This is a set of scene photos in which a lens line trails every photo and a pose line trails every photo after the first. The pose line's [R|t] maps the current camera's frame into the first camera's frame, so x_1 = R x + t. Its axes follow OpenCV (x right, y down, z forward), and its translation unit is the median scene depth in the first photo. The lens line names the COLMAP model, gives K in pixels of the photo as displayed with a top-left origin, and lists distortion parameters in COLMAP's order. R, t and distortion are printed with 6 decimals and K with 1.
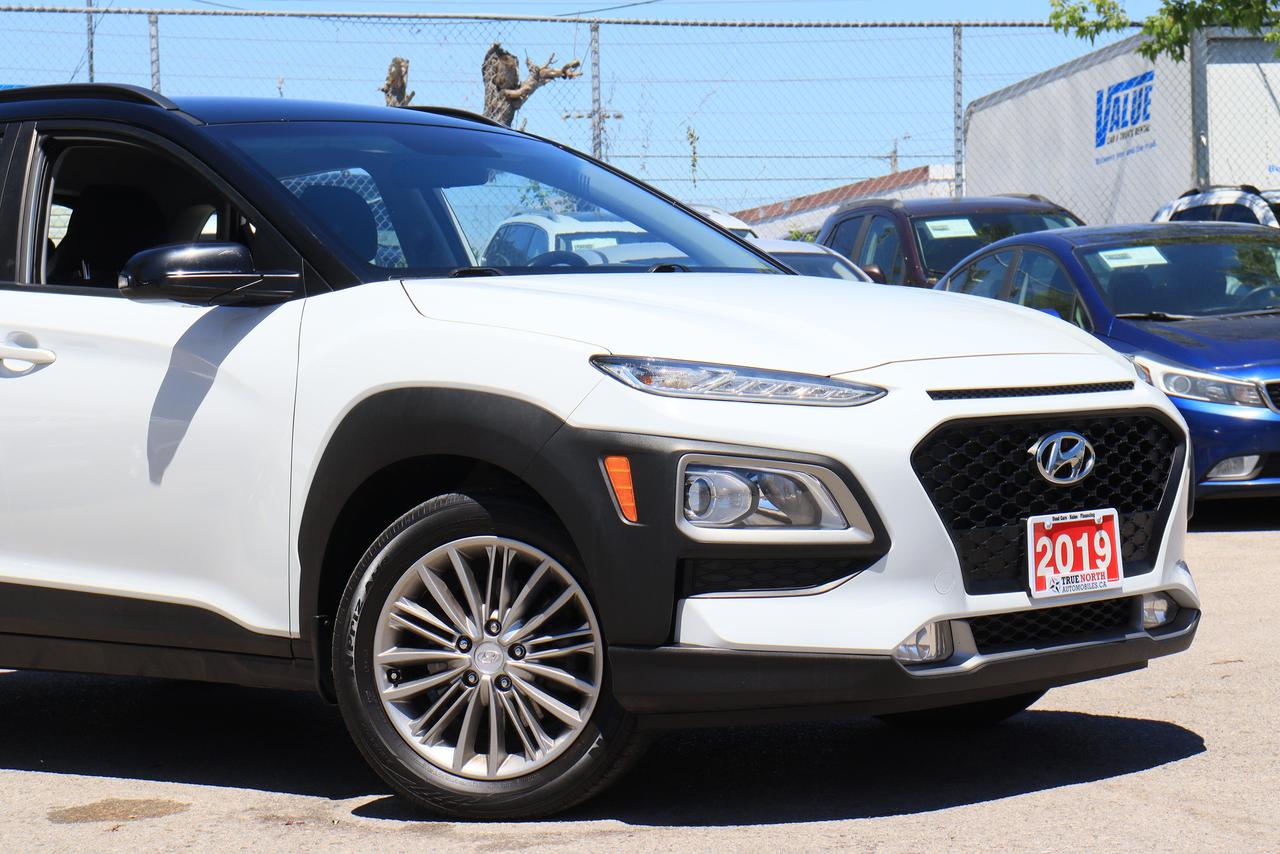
lens RADIAL K [[3231.7, 0, 640.0], [0, 3231.7, 427.0], [0, 0, 1]] dist [0.482011, 0.991827]
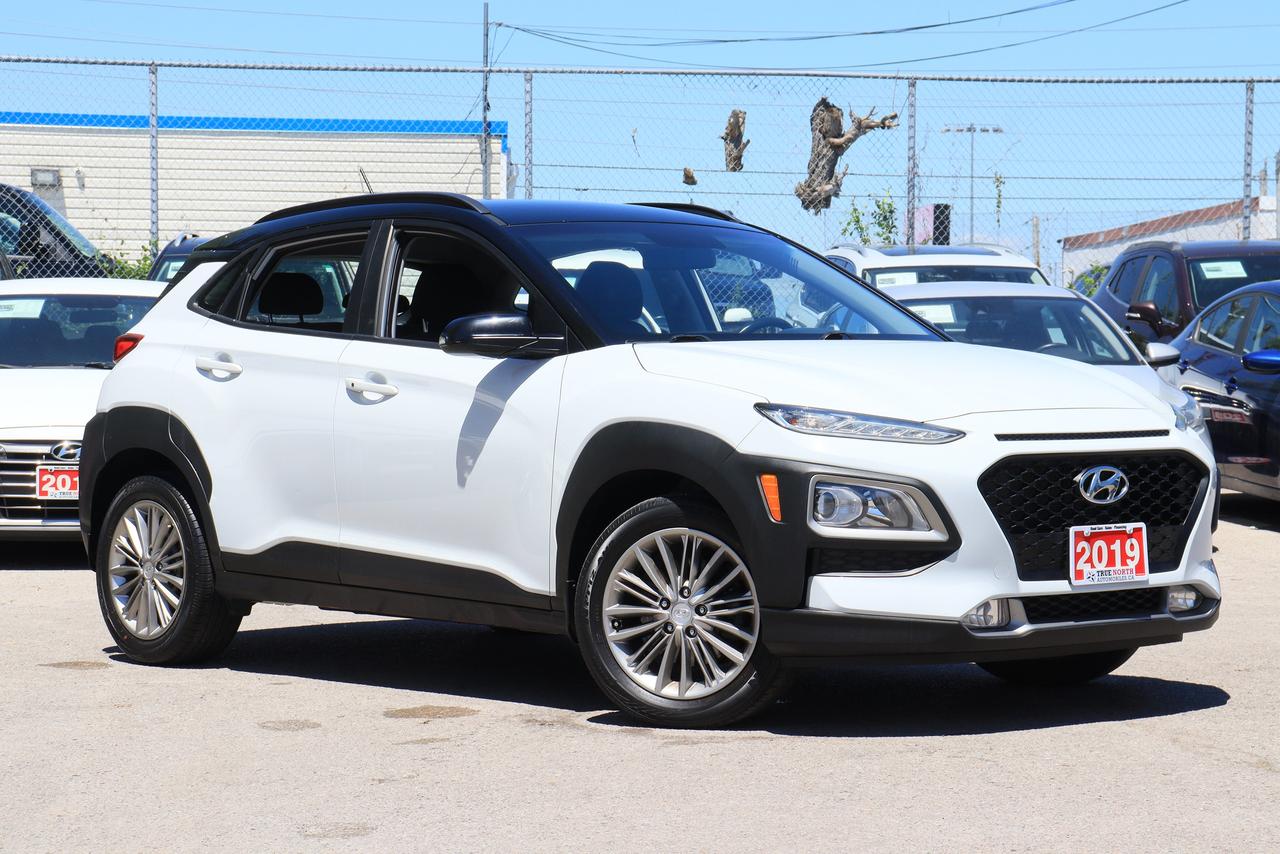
lens RADIAL K [[3265.9, 0, 640.0], [0, 3265.9, 427.0], [0, 0, 1]] dist [0.588336, 0.085900]
pose [[0.991971, 0.026788, -0.123596, 0.106099], [-0.026669, 0.999641, 0.002614, -0.013253], [0.123621, 0.000704, 0.992329, -0.407611]]
